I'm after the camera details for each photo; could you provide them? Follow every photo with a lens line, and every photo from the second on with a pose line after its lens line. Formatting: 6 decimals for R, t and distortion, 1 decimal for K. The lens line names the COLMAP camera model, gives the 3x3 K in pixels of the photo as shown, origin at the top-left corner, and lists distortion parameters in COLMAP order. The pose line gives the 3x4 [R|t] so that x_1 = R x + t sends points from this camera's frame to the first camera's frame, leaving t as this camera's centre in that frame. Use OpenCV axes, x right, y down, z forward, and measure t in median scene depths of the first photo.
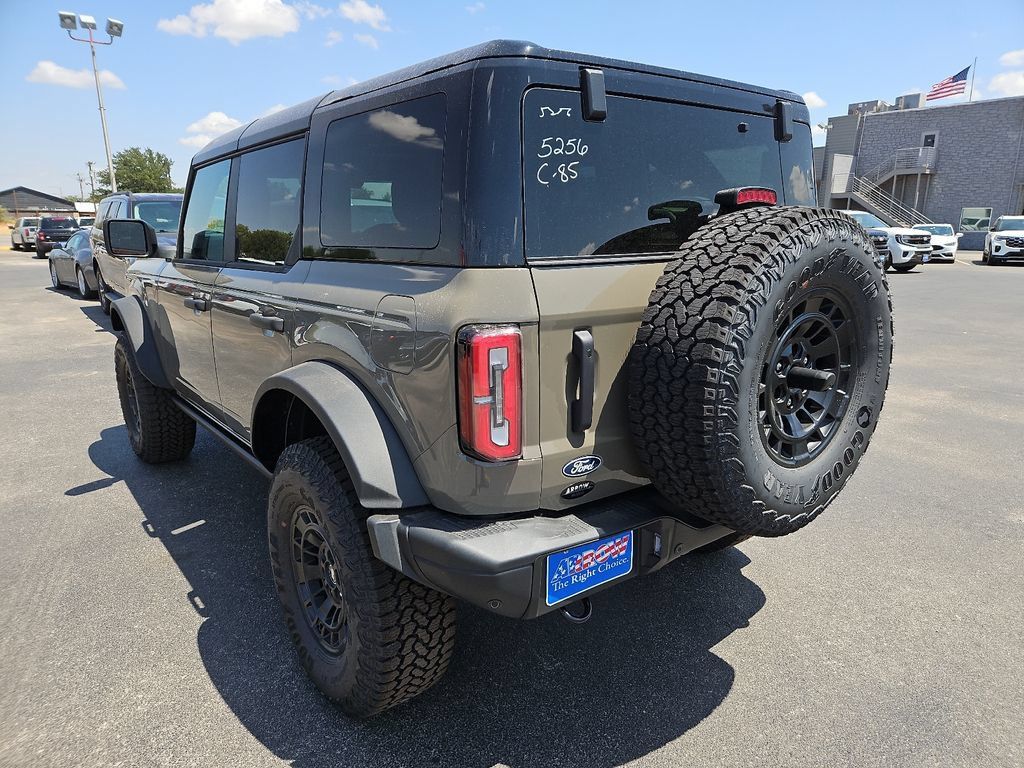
lens RADIAL K [[714.3, 0, 516.6], [0, 714.3, 390.4], [0, 0, 1]] dist [0.070980, -0.065358]
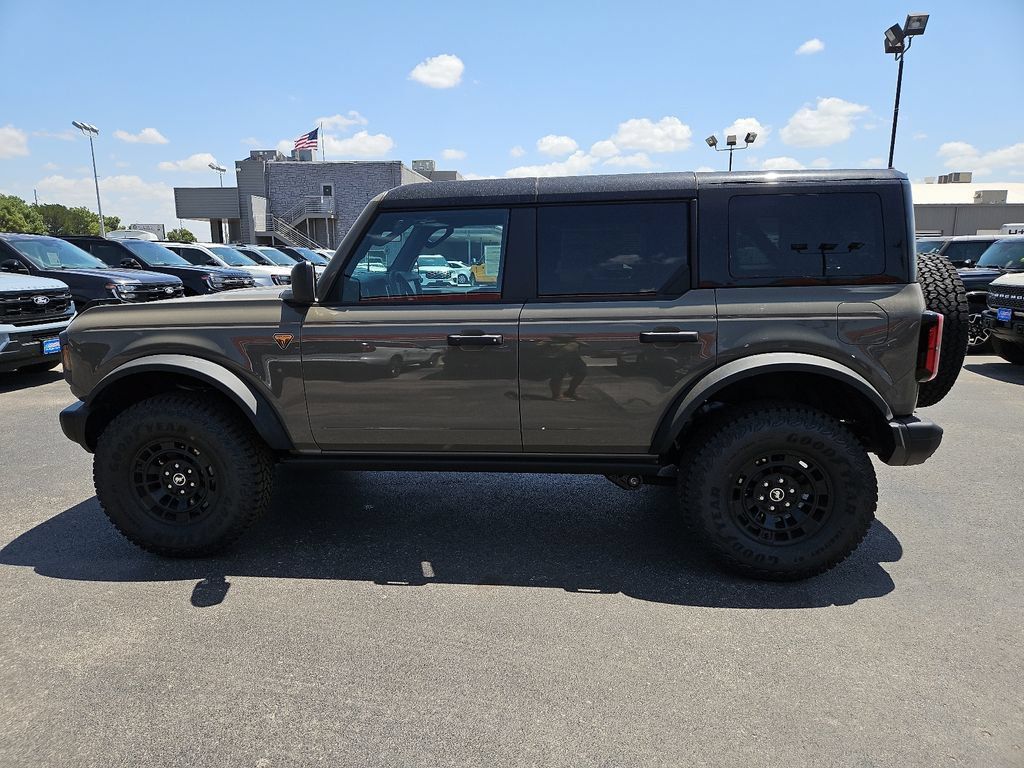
lens RADIAL K [[714.3, 0, 516.6], [0, 714.3, 390.4], [0, 0, 1]] dist [0.070980, -0.065358]
pose [[0.669020, -0.136769, 0.730553, -2.115985], [0.171655, 0.984782, 0.027167, -0.114989], [-0.723151, 0.107228, 0.682316, 0.437804]]
